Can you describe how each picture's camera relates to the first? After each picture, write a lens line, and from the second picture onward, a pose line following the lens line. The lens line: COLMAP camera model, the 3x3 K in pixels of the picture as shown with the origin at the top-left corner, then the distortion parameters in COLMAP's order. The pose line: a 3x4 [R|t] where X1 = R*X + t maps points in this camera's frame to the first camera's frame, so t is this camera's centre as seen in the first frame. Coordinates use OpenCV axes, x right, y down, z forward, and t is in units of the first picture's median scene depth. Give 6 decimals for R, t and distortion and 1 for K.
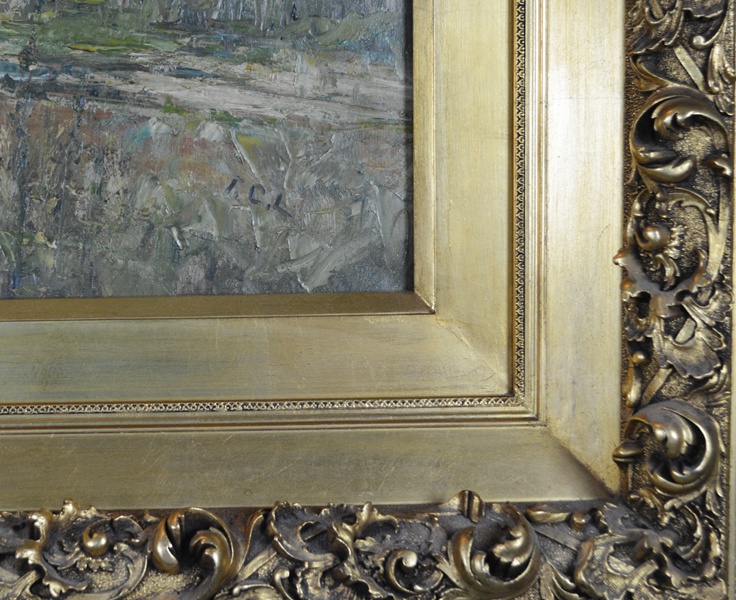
lens RADIAL K [[1660.7, 0, 241.3], [0, 1660.7, 261.5], [0, 0, 1]] dist [-0.048380, 0.044257]
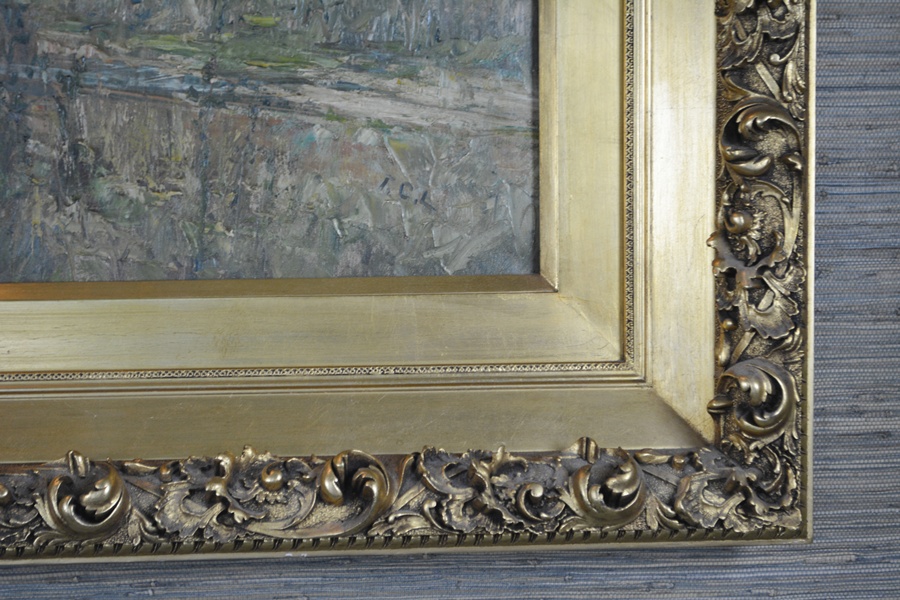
lens RADIAL K [[1812.5, 0, 450.0], [0, 1812.5, 300.0], [0, 0, 1]] dist [0.032979, 0.040441]
pose [[0.998590, 0.000166, 0.053089, -0.028360], [0.000864, 0.999812, -0.019383, 0.063283], [-0.053082, 0.019402, 0.998402, -0.283584]]
